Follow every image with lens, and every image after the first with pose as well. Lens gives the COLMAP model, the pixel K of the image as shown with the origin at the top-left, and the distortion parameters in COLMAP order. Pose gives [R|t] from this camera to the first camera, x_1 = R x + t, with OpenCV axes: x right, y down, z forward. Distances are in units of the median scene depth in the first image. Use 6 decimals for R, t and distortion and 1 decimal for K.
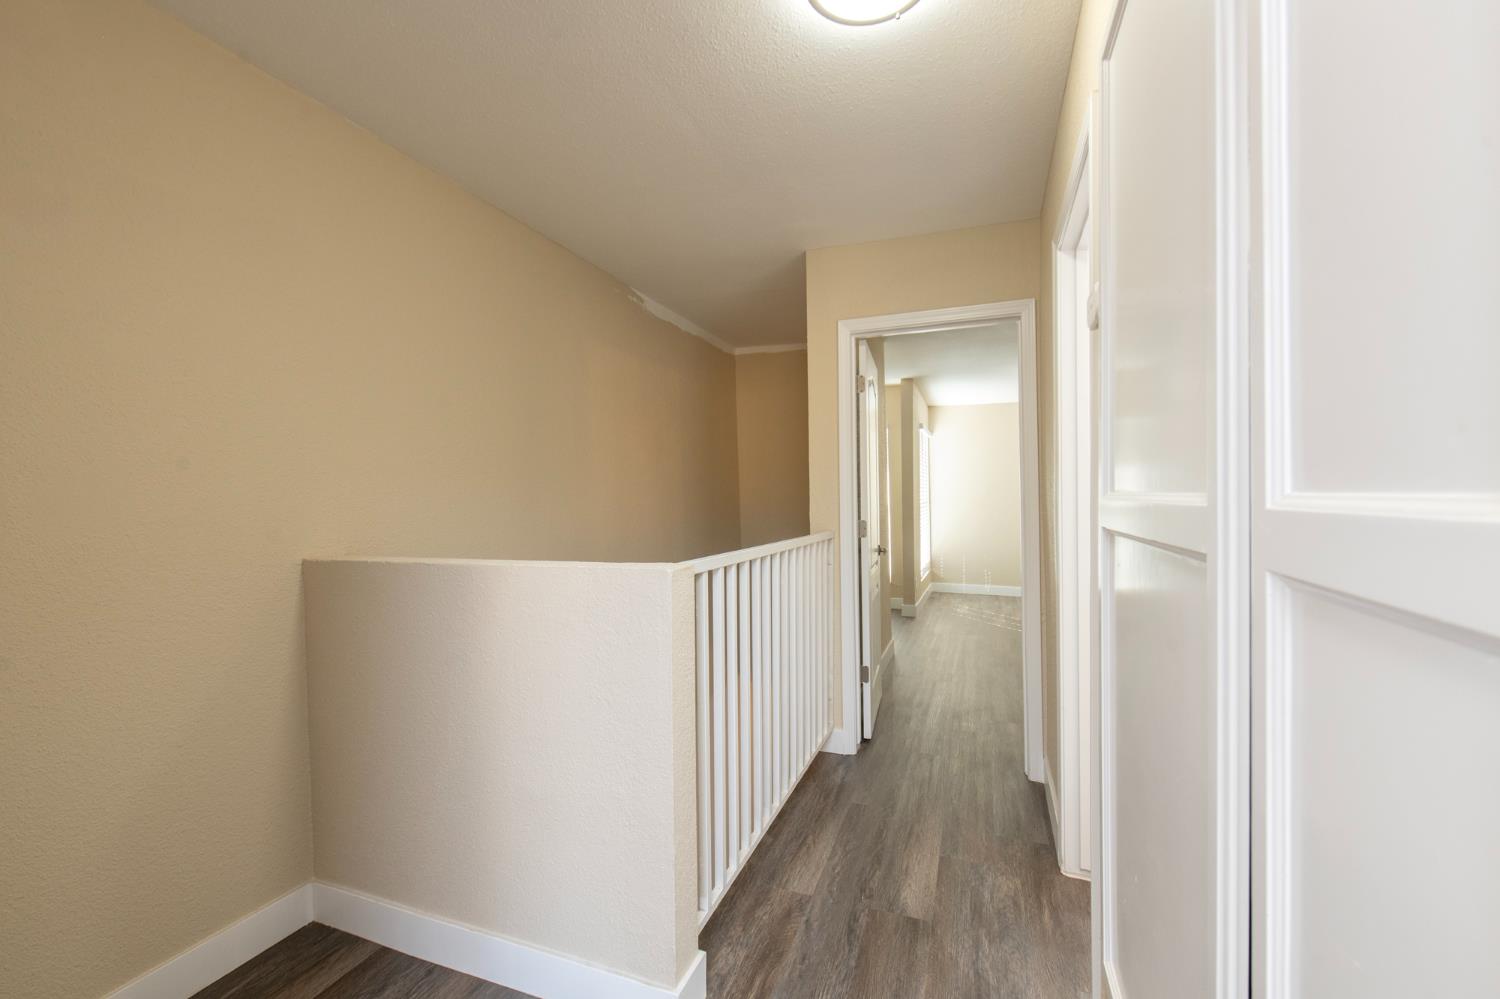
lens RADIAL K [[635.9, 0, 752.0], [0, 635.9, 500.2], [0, 0, 1]] dist [0.000327, -0.000530]
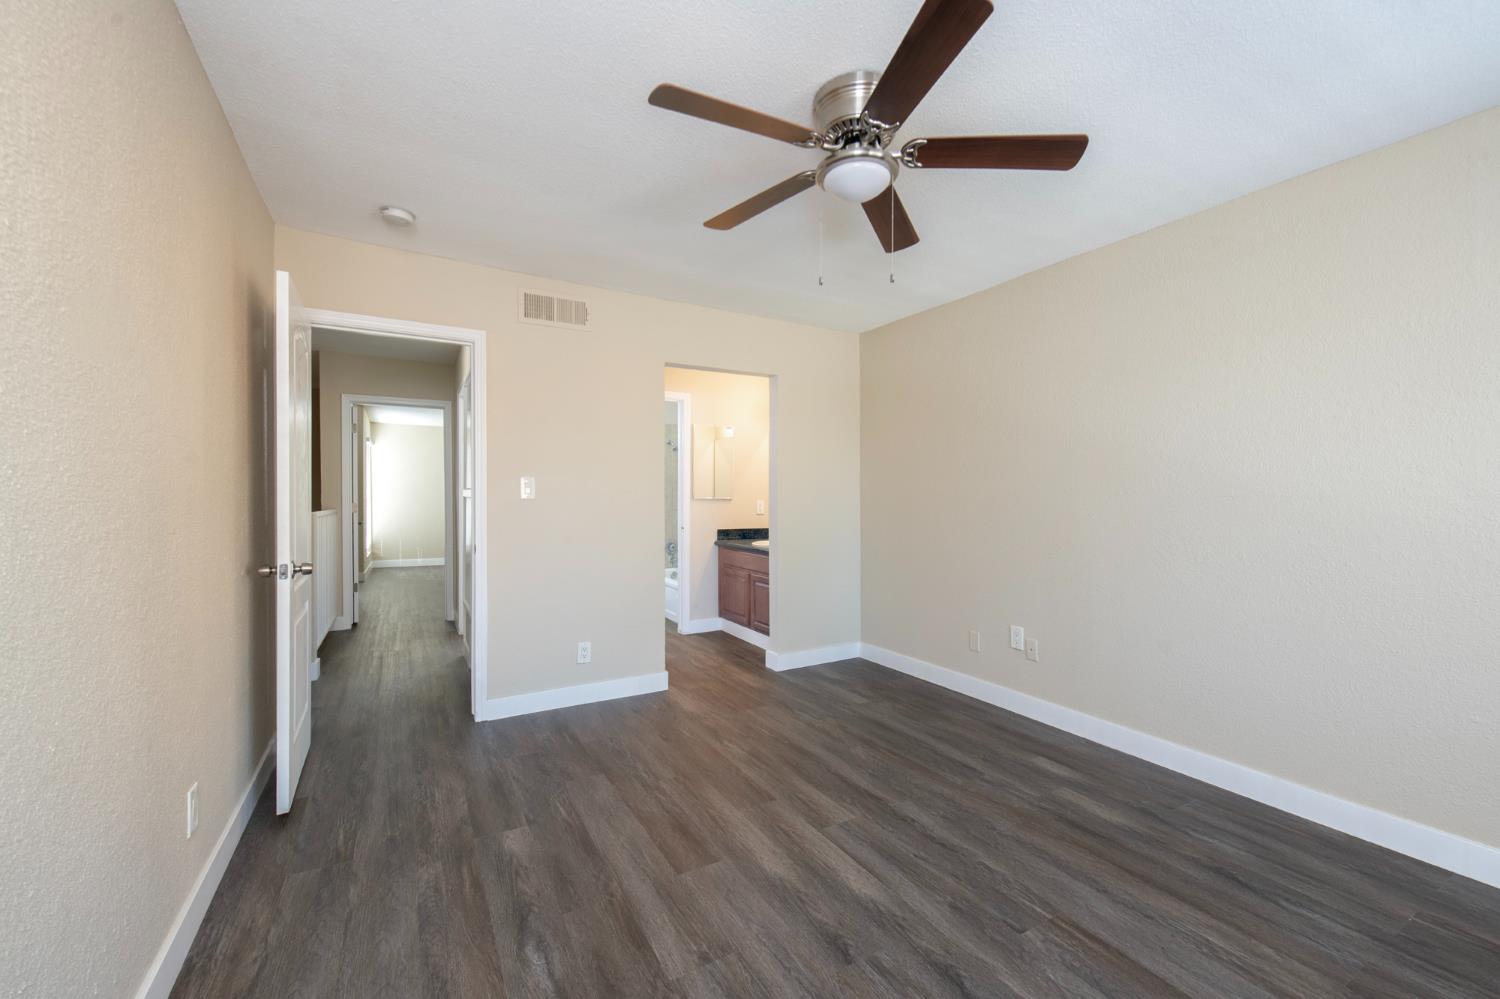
lens RADIAL K [[635.9, 0, 753.5], [0, 635.9, 492.9], [0, 0, 1]] dist [0.000327, -0.000530]
pose [[0.660157, 0.012668, 0.751021, -0.187837], [-0.003369, 0.999898, -0.013905, 0.009929], [-0.751120, 0.006649, 0.660132, -0.452864]]
